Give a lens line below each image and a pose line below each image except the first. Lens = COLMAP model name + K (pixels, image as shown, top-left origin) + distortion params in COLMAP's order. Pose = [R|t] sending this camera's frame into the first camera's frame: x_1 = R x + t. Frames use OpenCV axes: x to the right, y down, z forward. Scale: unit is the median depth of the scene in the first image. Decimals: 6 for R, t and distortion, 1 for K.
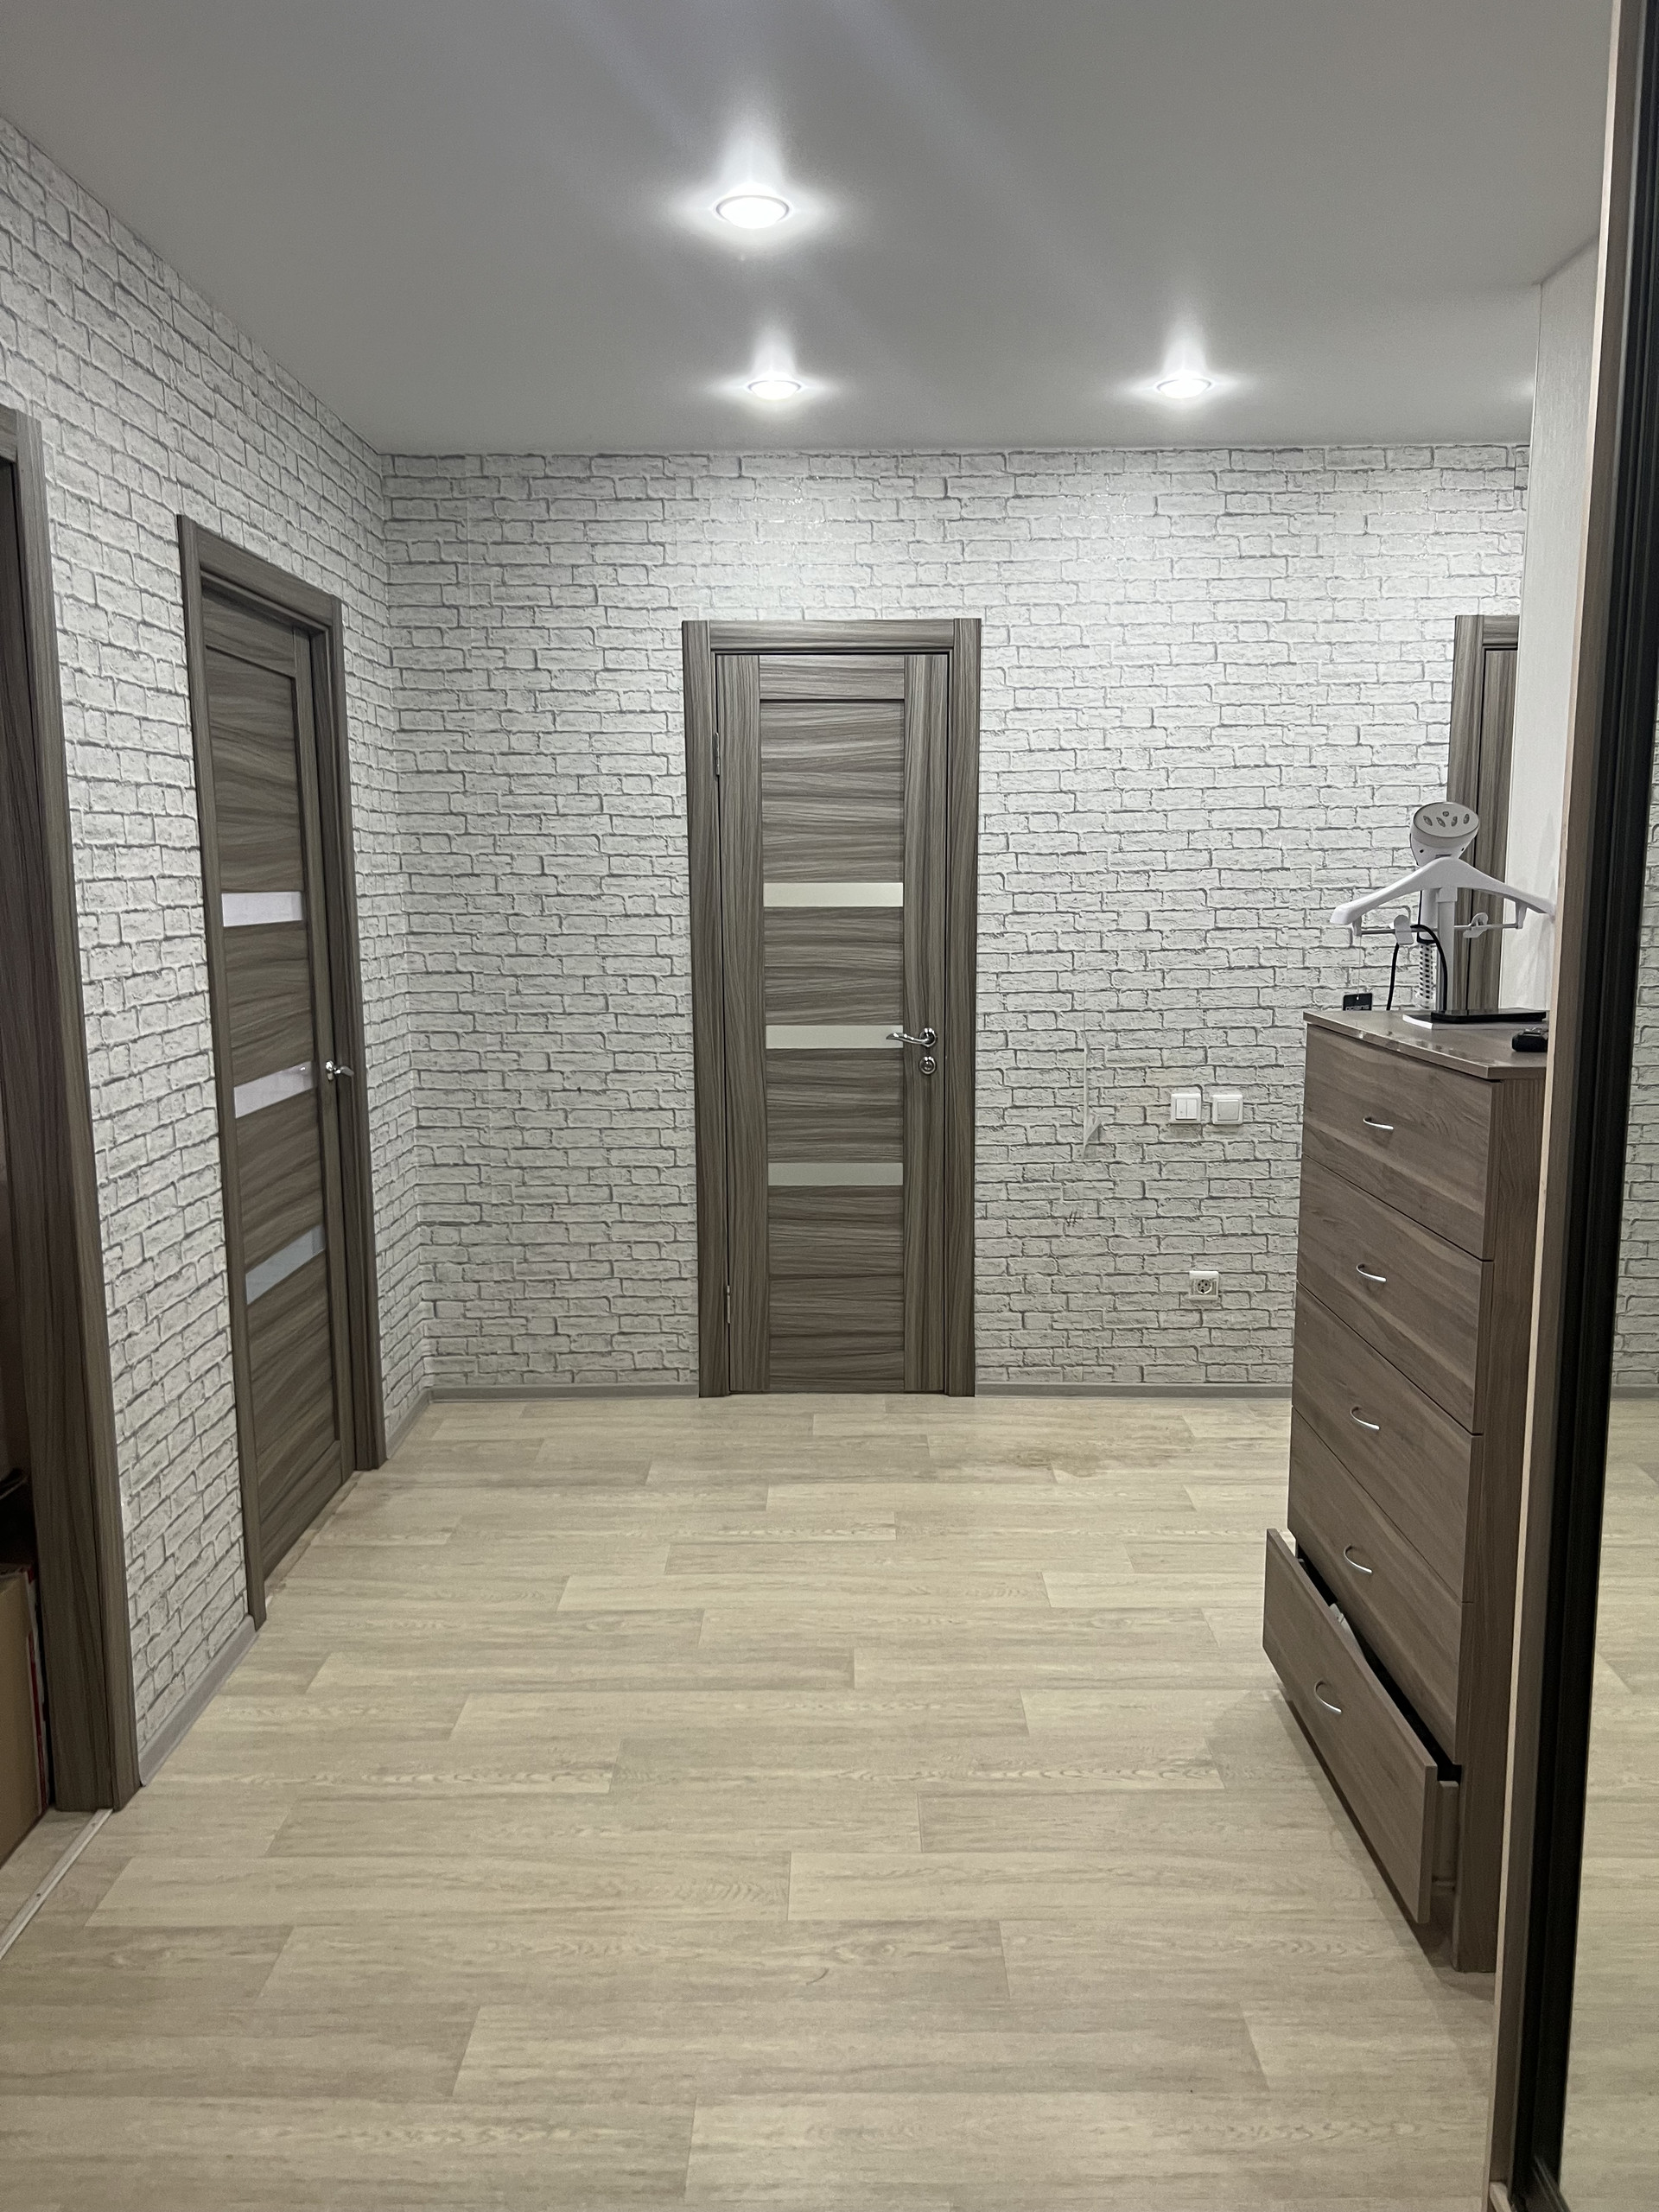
lens RADIAL K [[1678.0, 0, 823.0], [0, 1678.0, 1111.4], [0, 0, 1]] dist [0.021249, -0.001701]
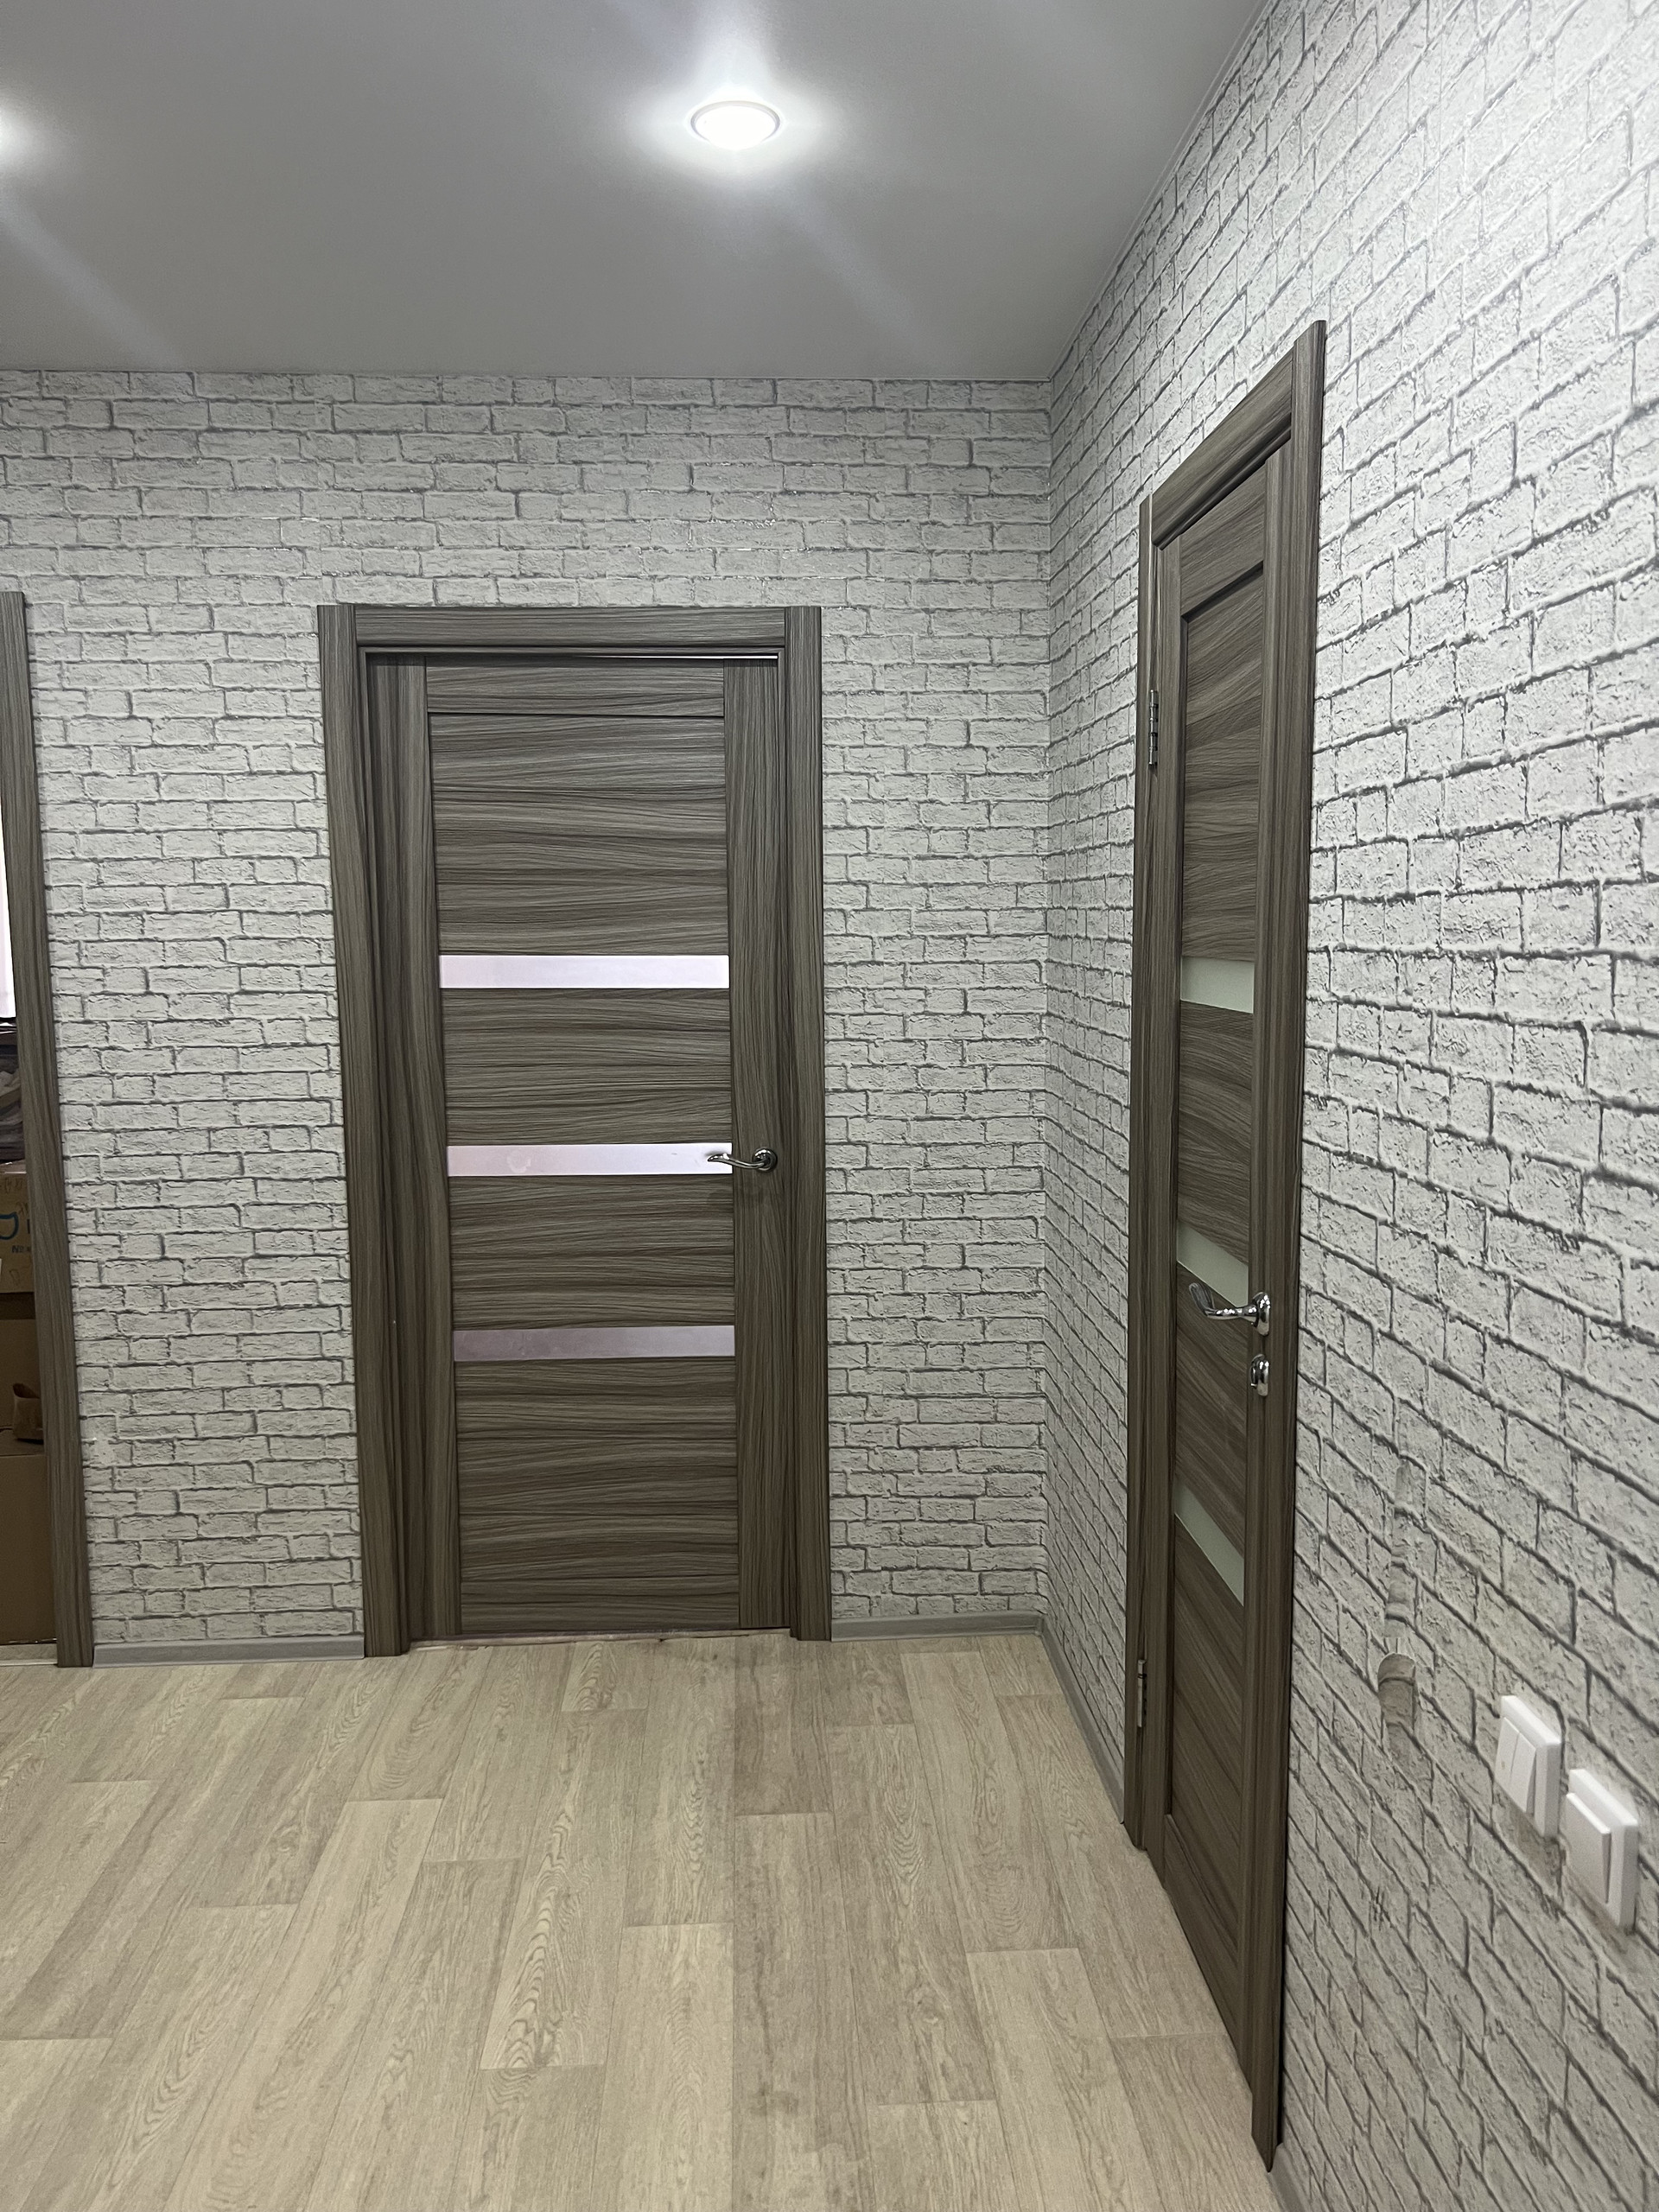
lens RADIAL K [[1678.0, 0, 817.8], [0, 1678.0, 1103.7], [0, 0, 1]] dist [0.021249, -0.001701]
pose [[0.046843, 0.114476, -0.992321, 0.576128], [-0.136972, 0.984764, 0.107139, -0.152345], [0.989467, 0.130901, 0.061809, 0.997076]]
